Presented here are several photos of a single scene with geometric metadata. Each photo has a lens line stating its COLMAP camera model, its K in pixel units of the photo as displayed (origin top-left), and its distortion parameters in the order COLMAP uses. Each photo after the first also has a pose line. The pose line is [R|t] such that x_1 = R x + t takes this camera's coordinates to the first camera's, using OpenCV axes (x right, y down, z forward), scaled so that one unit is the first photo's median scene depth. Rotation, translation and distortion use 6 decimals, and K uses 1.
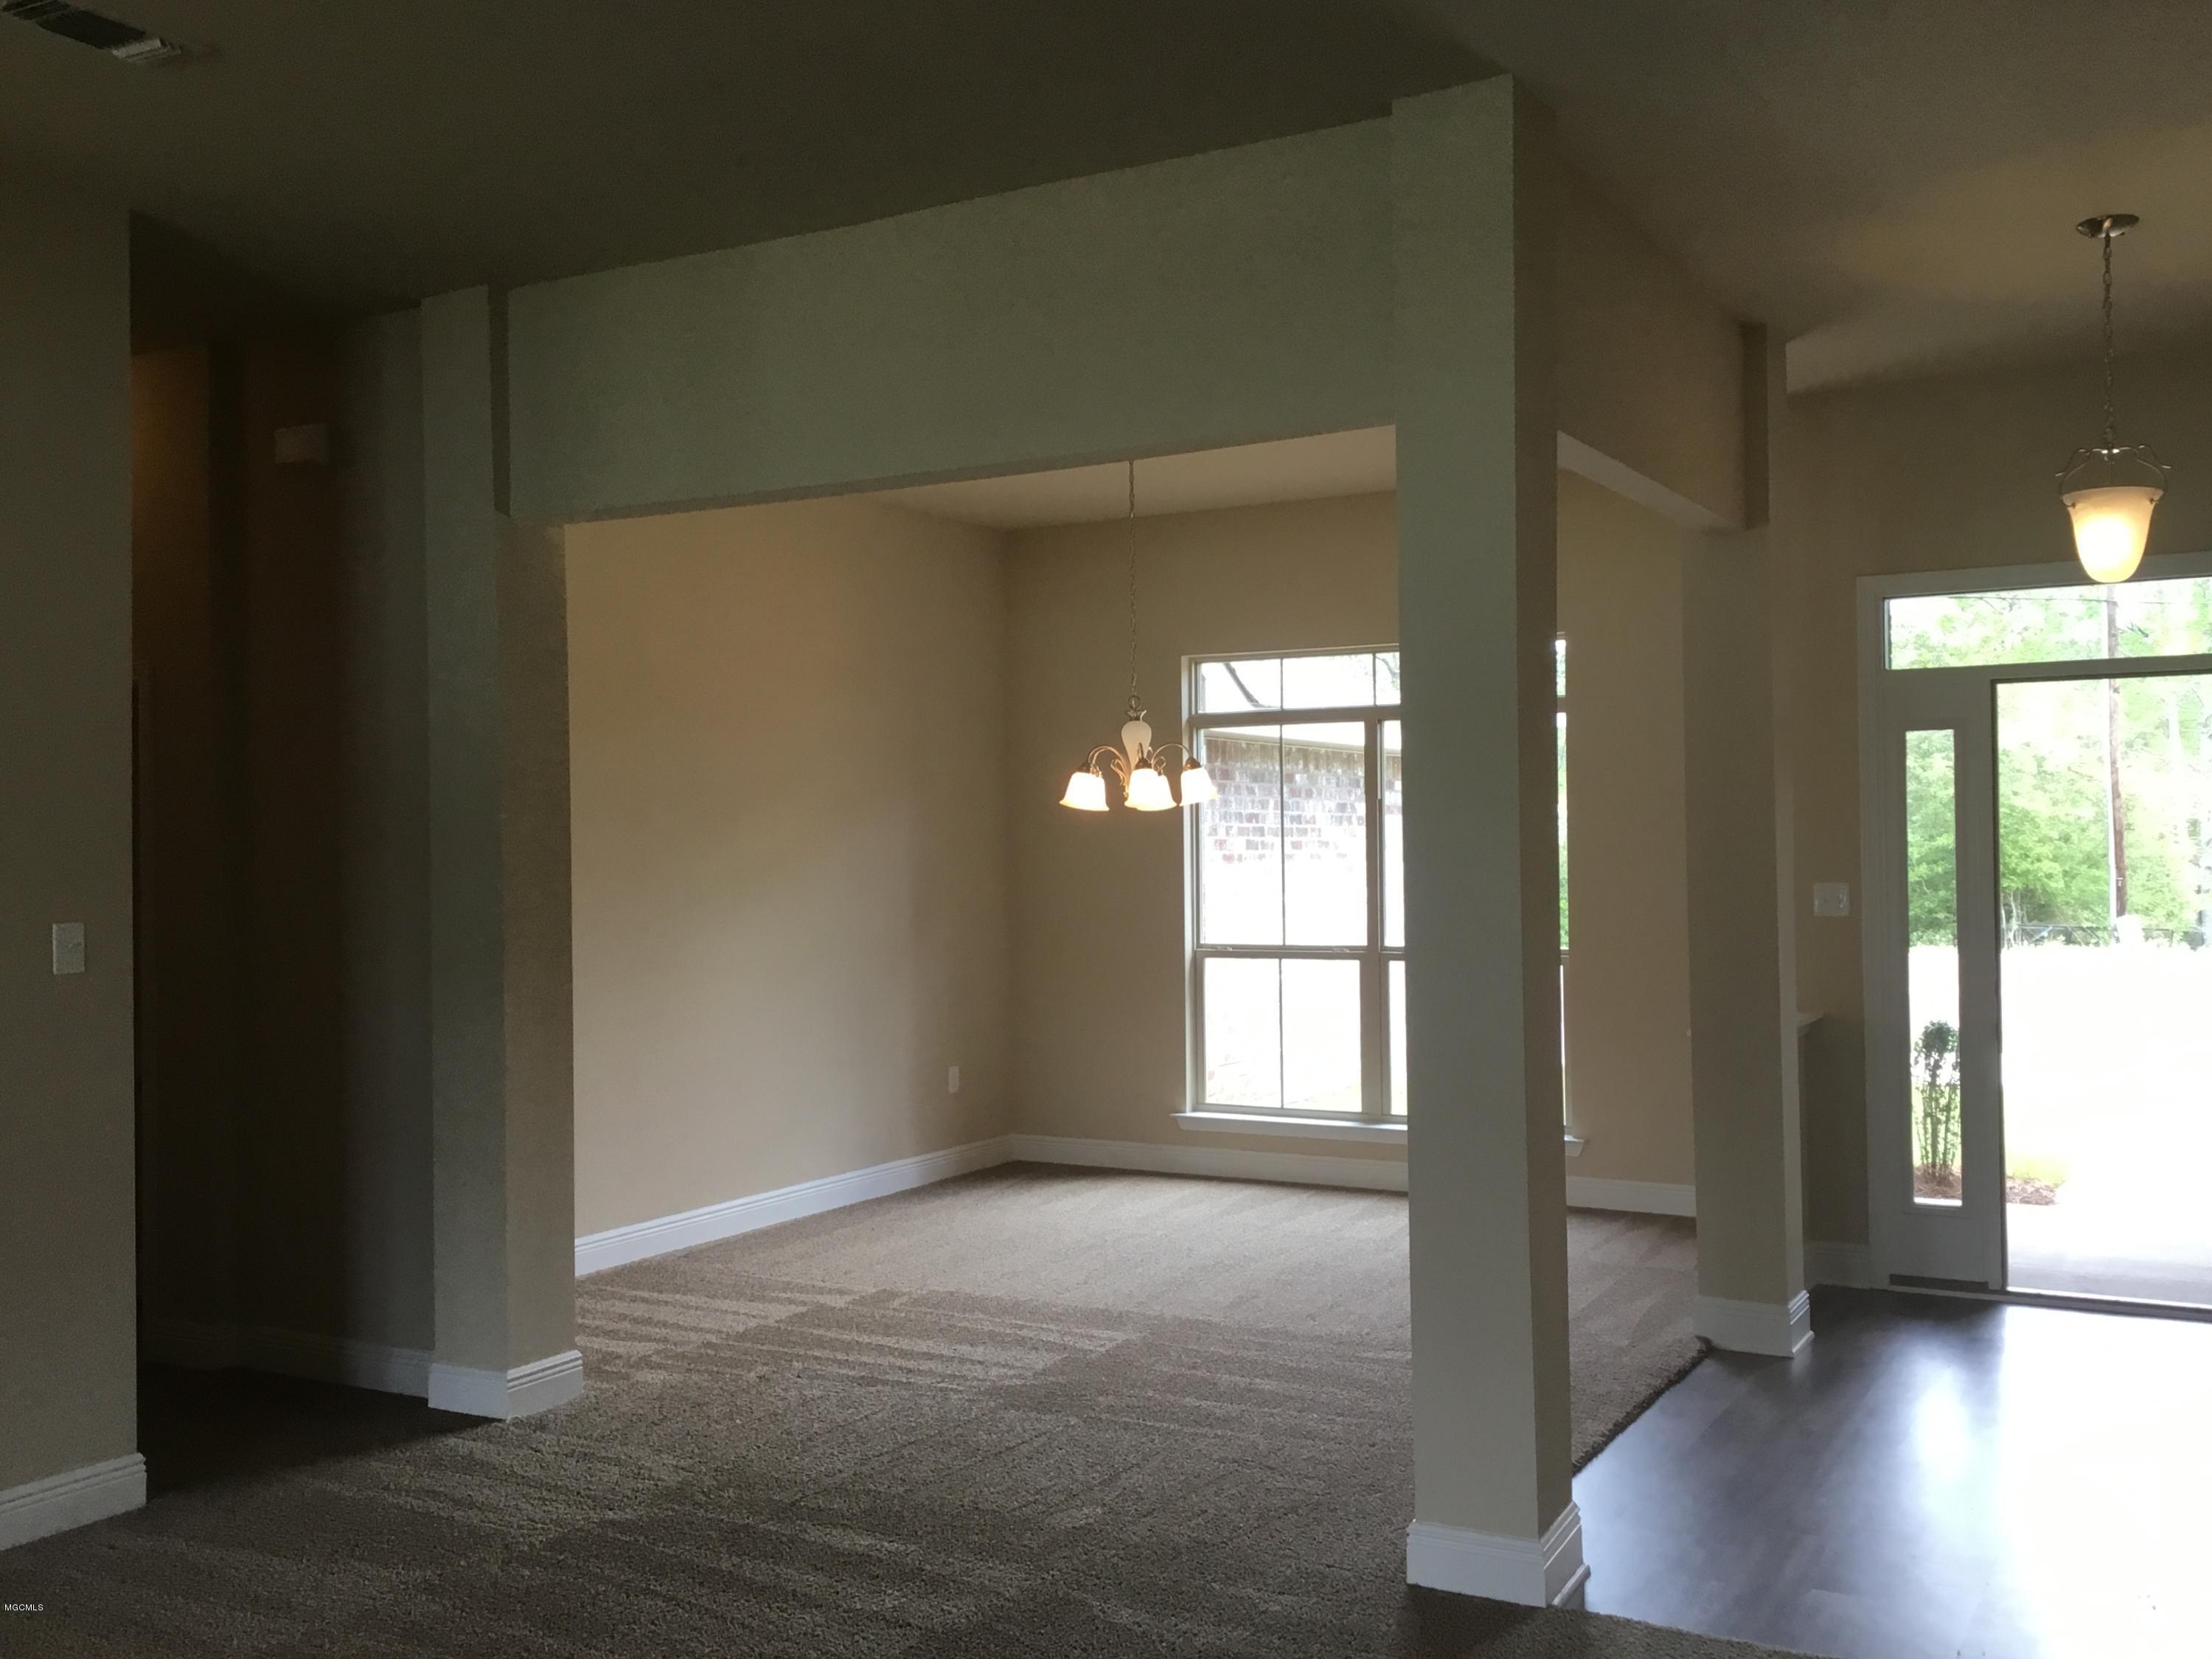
lens RADIAL K [[2009.4, 0, 1098.7], [0, 2009.4, 819.3], [0, 0, 1]] dist [0.053401, 0.000000]
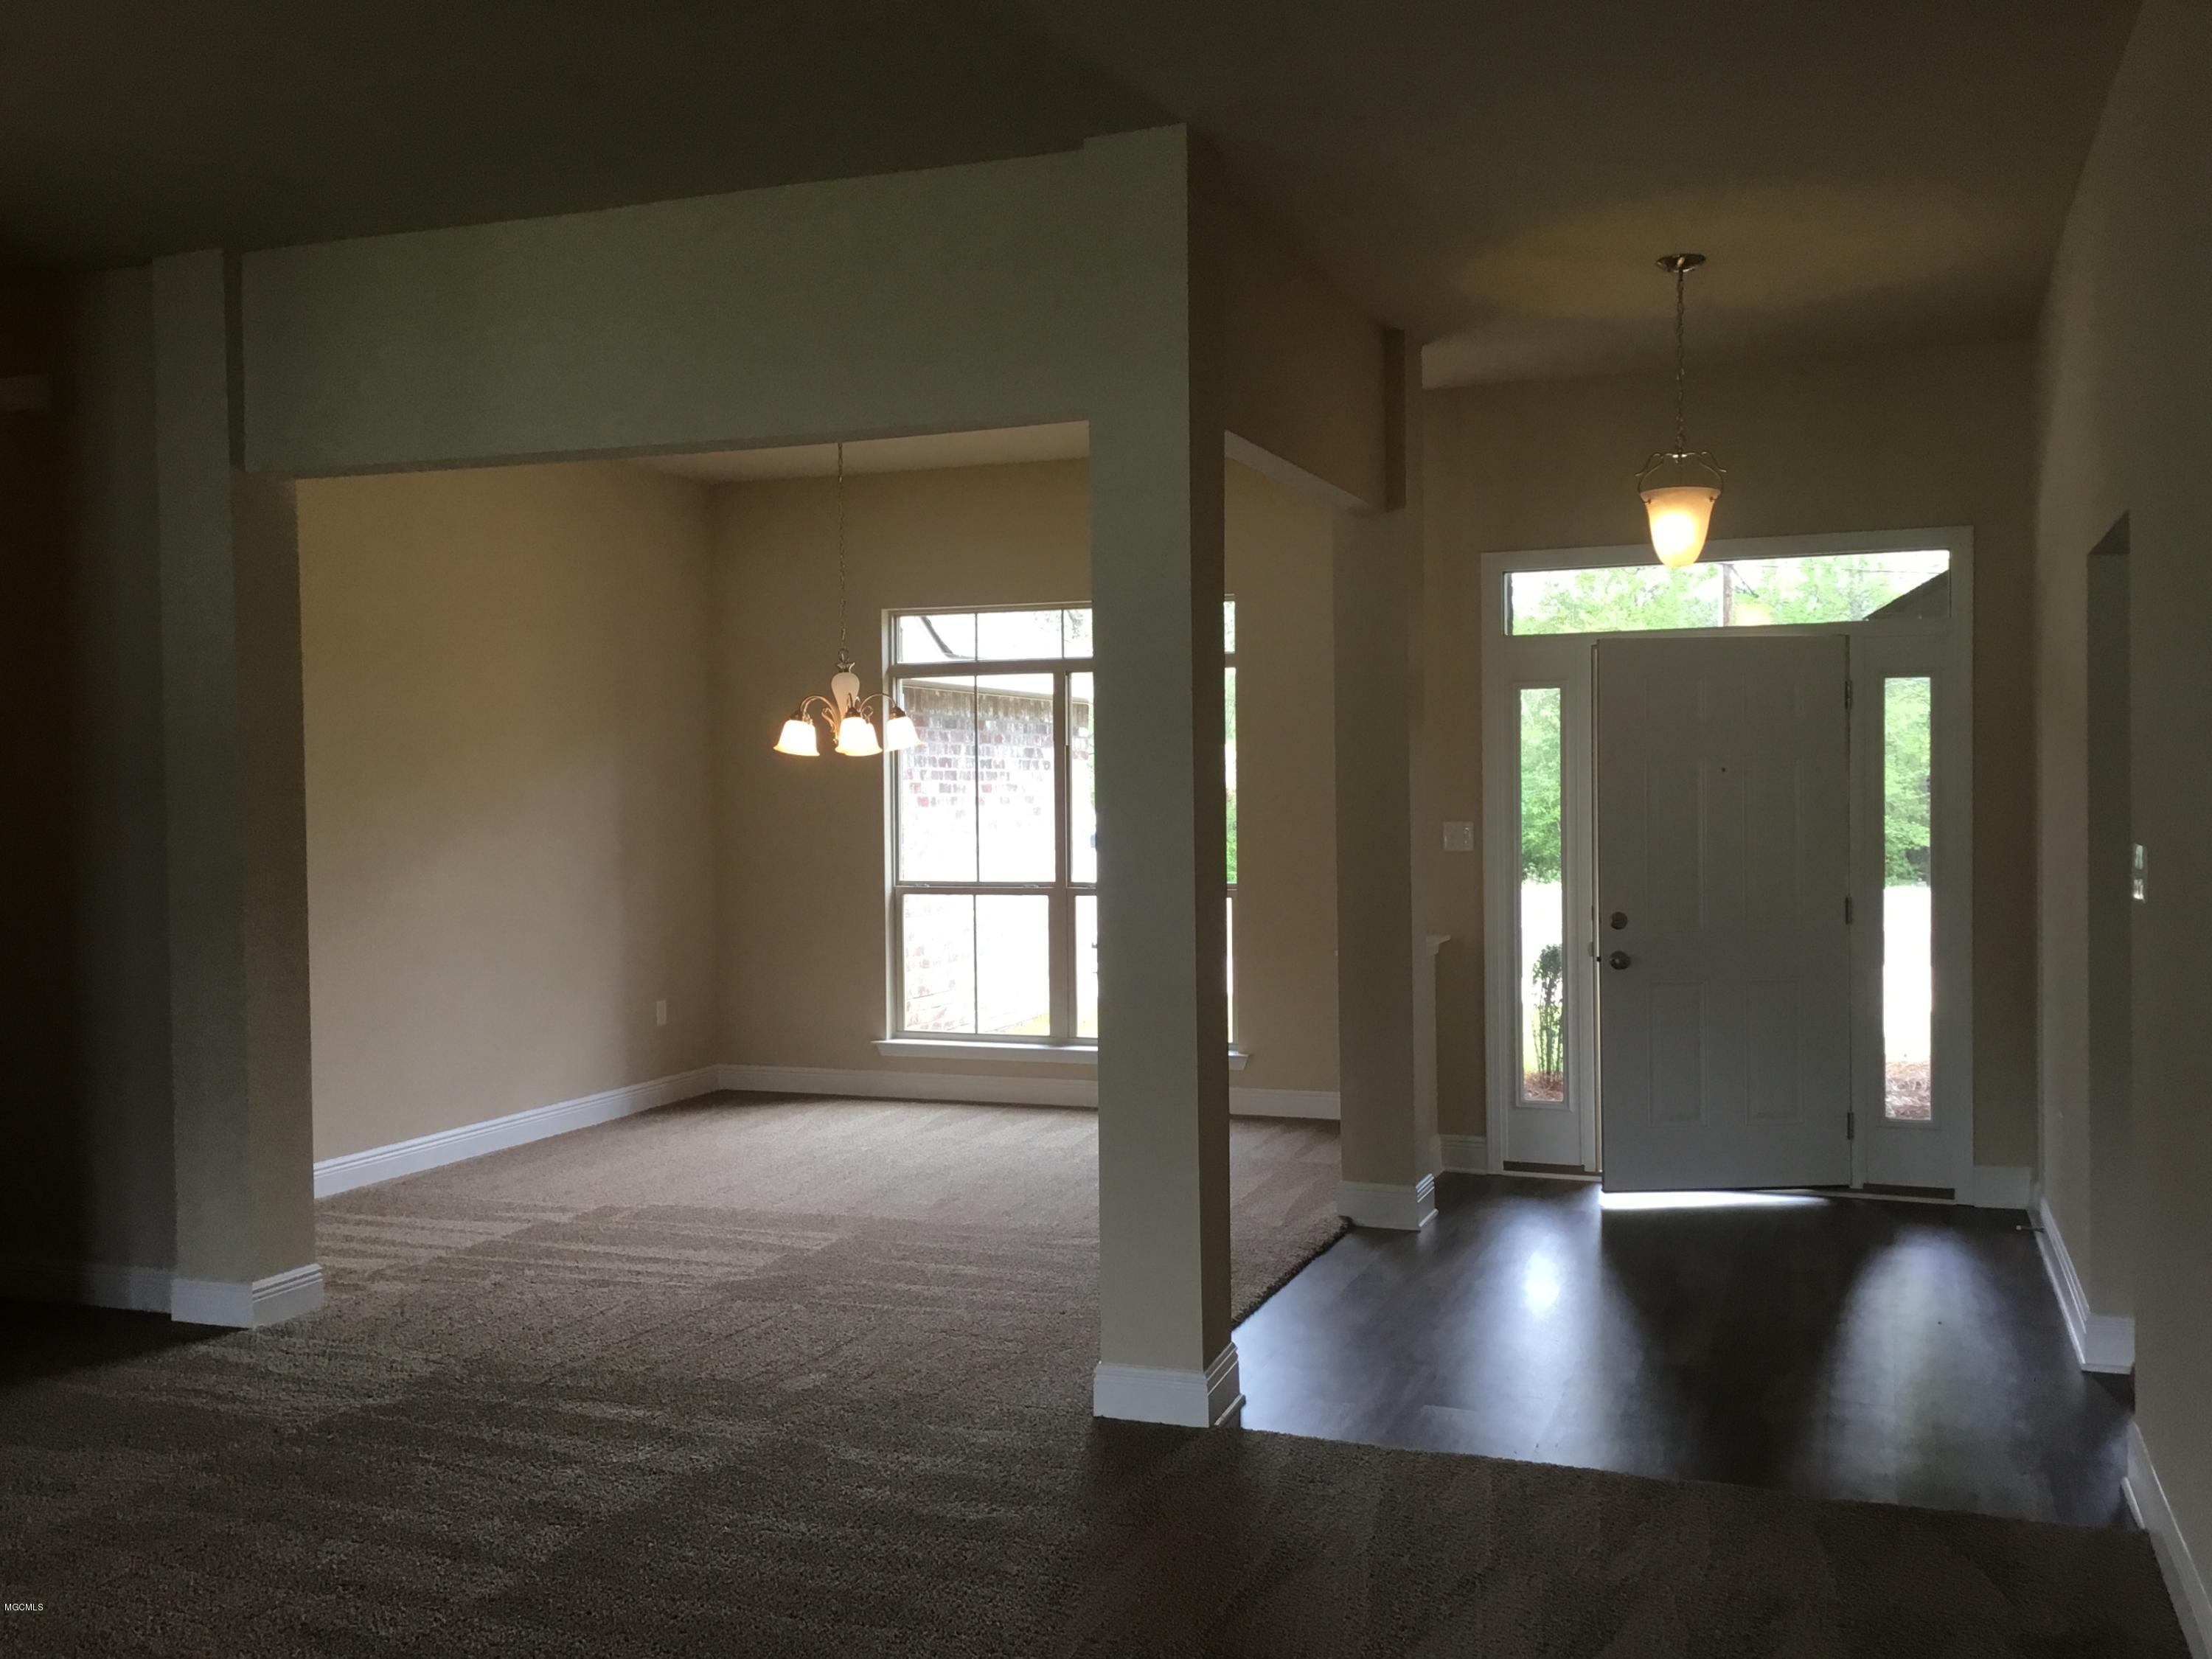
lens RADIAL K [[2009.4, 0, 1098.7], [0, 2009.4, 824.3], [0, 0, 1]] dist [0.053401, 0.000000]
pose [[0.987491, -0.001288, 0.157670, -0.016955], [-0.003508, 0.999540, 0.030135, -0.000734], [-0.157636, -0.030311, 0.987032, -0.084352]]
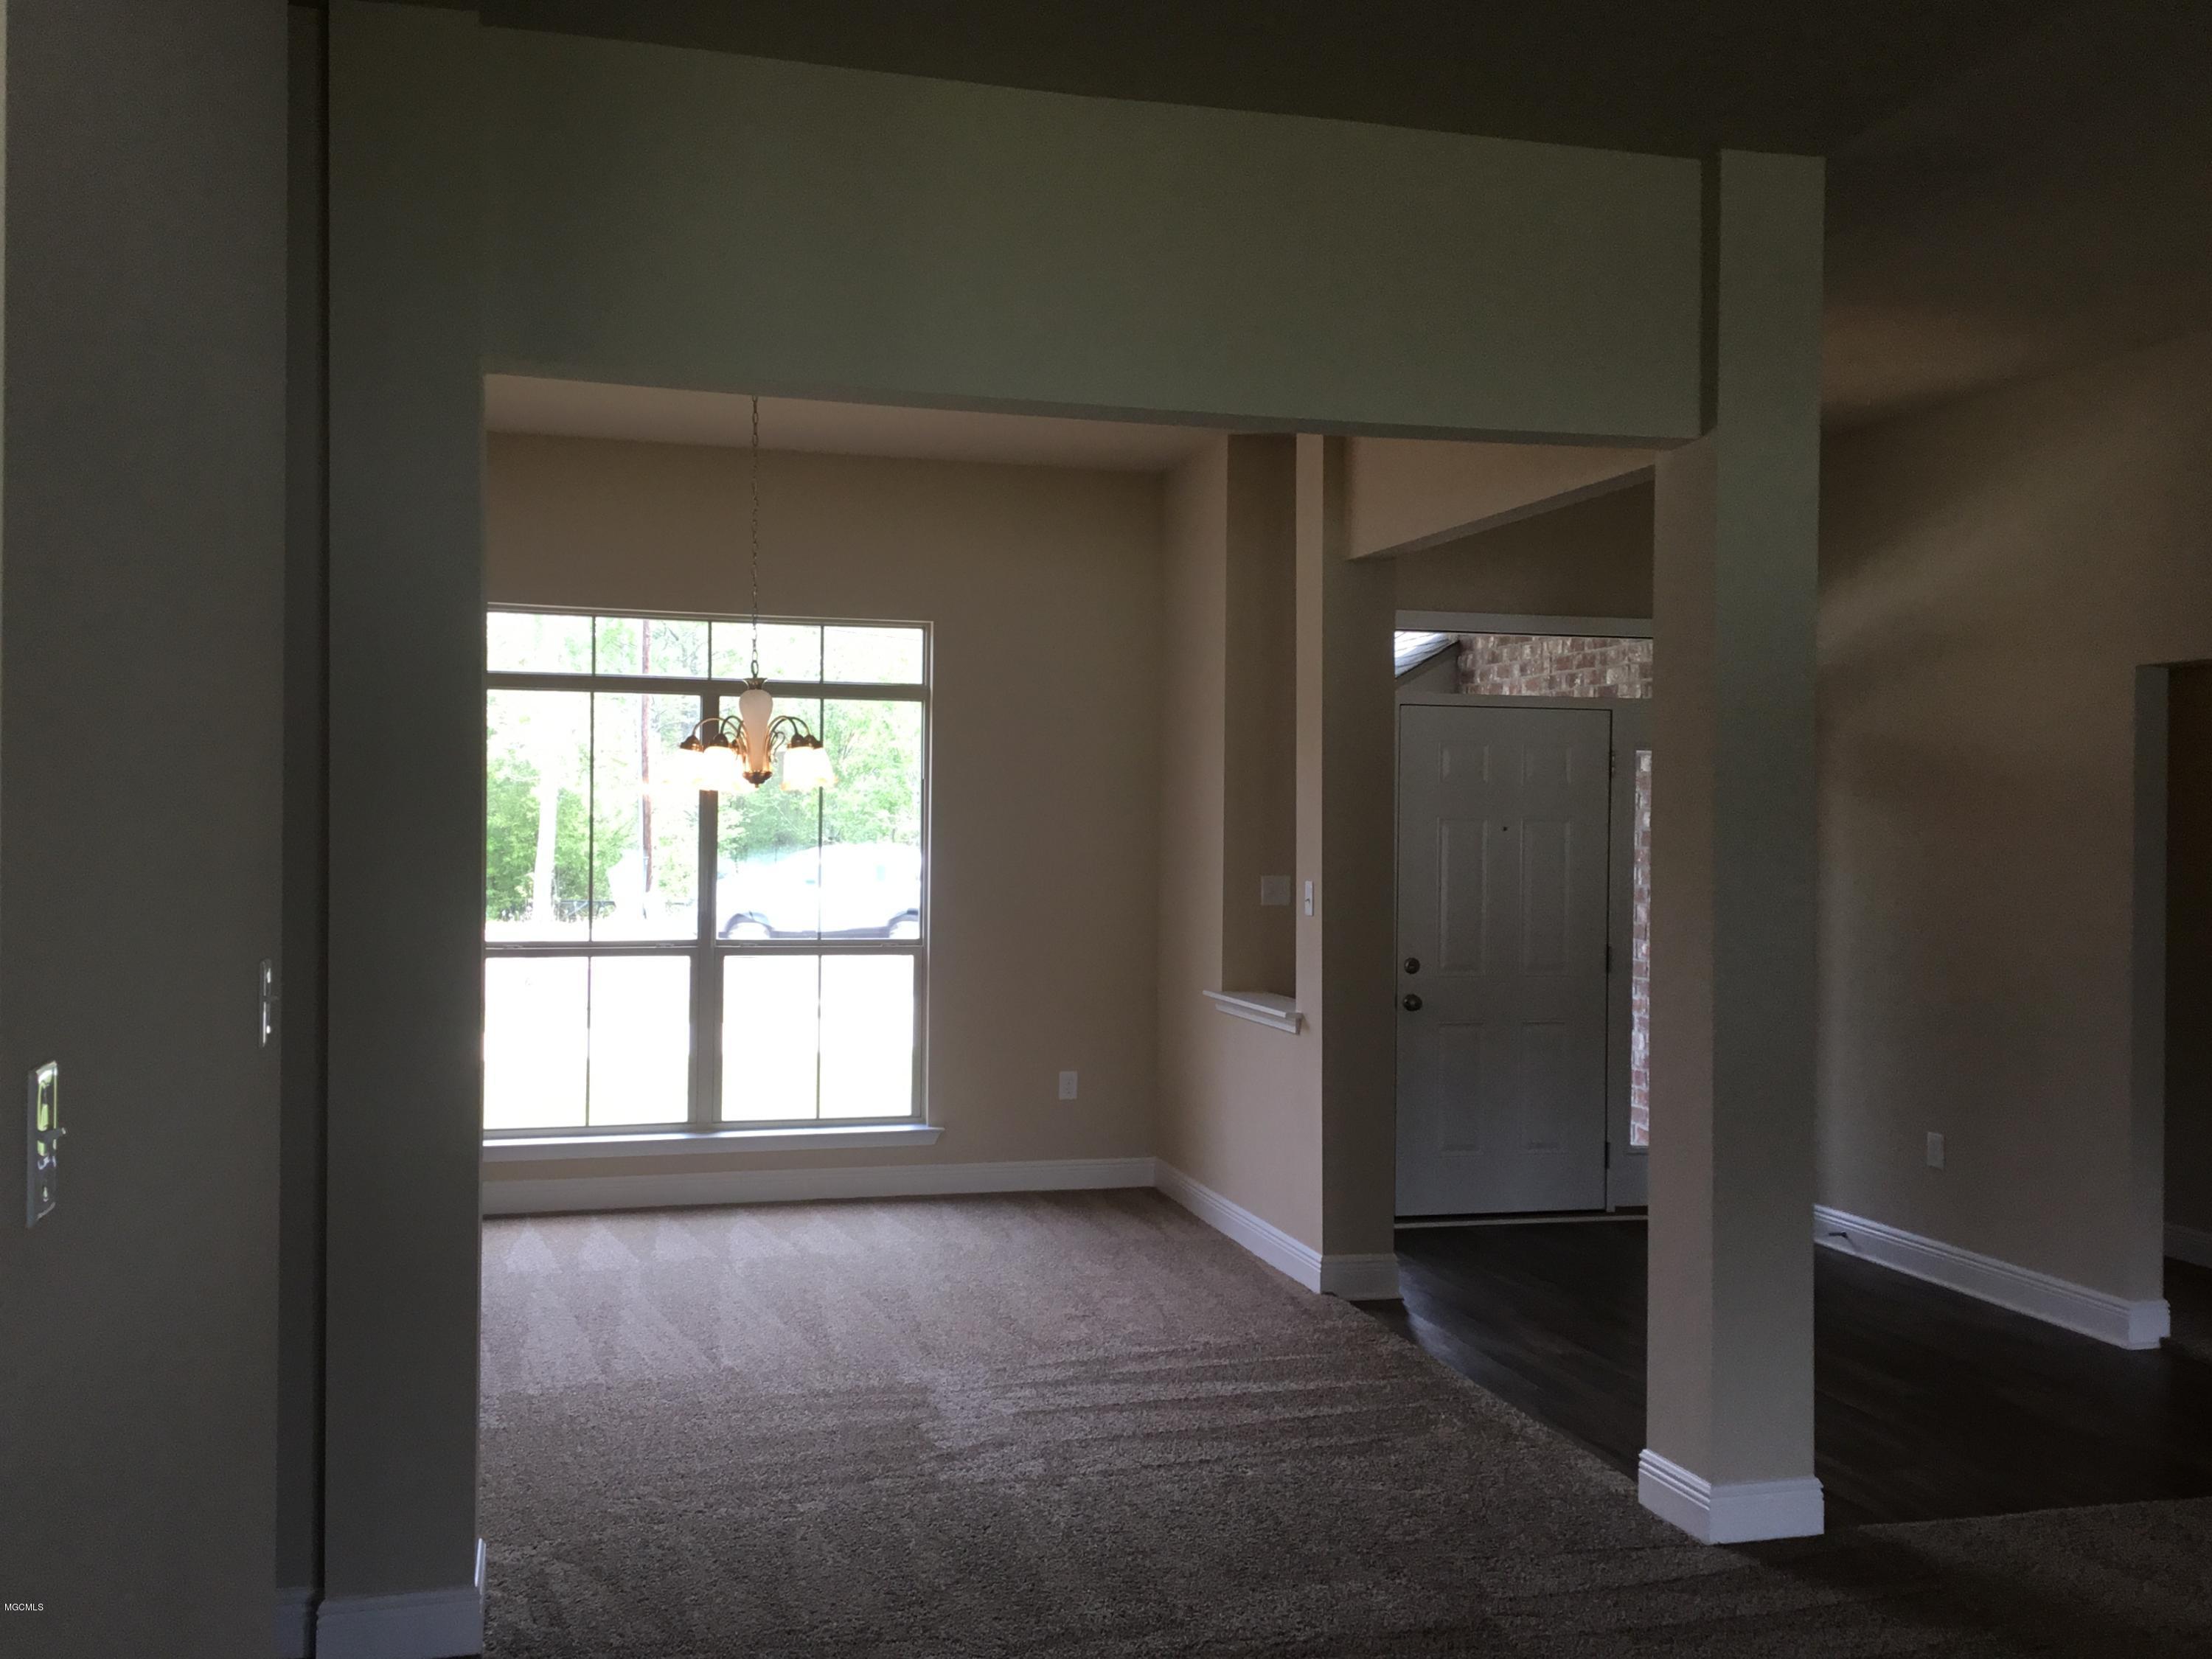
lens RADIAL K [[2009.4, 0, 1100.7], [0, 2009.4, 815.4], [0, 0, 1]] dist [0.053401, 0.000000]
pose [[0.710386, 0.022215, 0.703462, -0.488661], [-0.029460, 0.999564, -0.001817, 0.002959], [-0.703196, -0.019433, 0.710731, 0.277848]]
